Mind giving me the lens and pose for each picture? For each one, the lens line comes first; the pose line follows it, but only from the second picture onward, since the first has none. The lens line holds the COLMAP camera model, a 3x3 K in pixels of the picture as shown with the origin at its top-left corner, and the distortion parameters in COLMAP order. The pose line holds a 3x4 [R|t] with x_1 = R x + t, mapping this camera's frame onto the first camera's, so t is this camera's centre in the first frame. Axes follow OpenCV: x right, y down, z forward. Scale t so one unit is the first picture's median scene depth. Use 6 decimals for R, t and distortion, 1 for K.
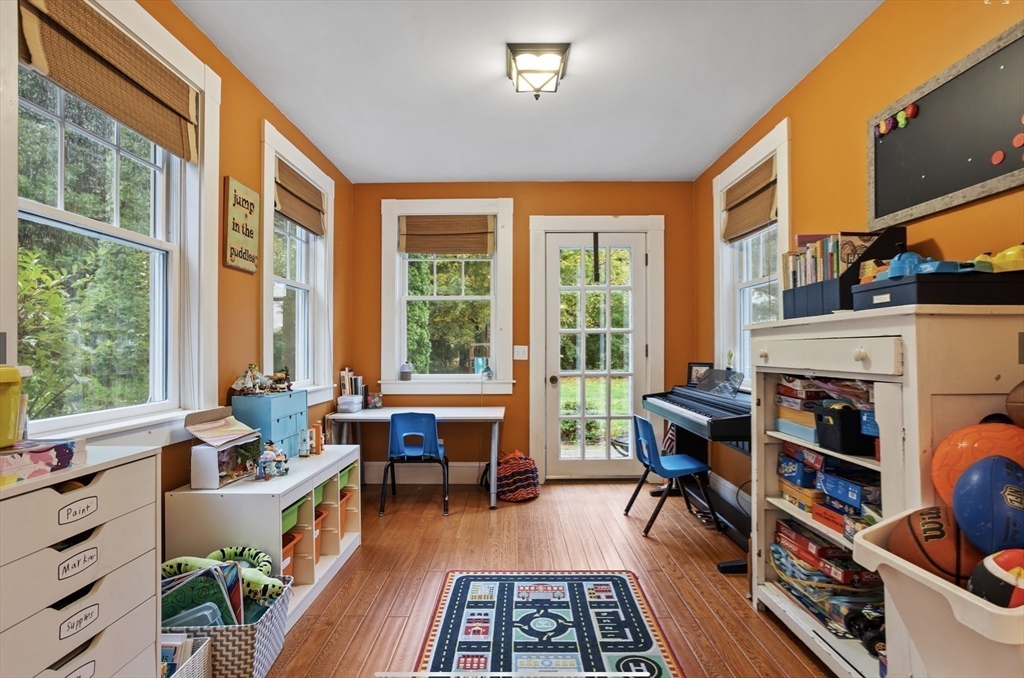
lens RADIAL K [[547.1, 0, 514.0], [0, 547.1, 339.8], [0, 0, 1]] dist [-0.039865, 0.015368]
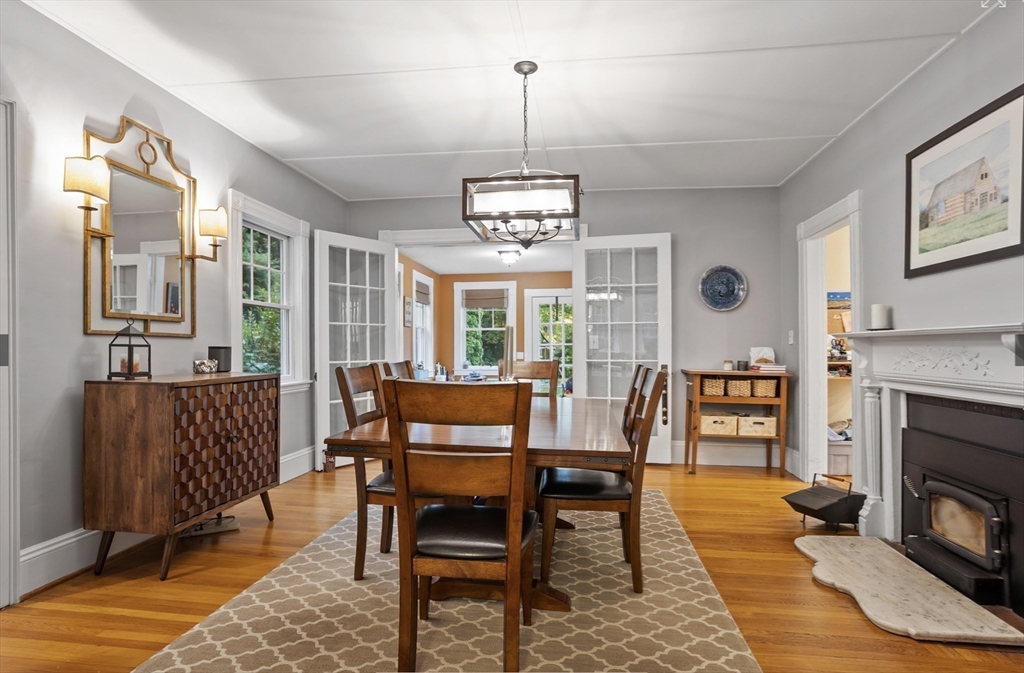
lens RADIAL K [[547.1, 0, 507.2], [0, 547.1, 341.7], [0, 0, 1]] dist [-0.039865, 0.015368]
pose [[0.992118, -0.003647, -0.125252, 0.222213], [0.003687, 0.999993, 0.000094, -0.029391], [0.125251, -0.000556, 0.992125, -1.056826]]
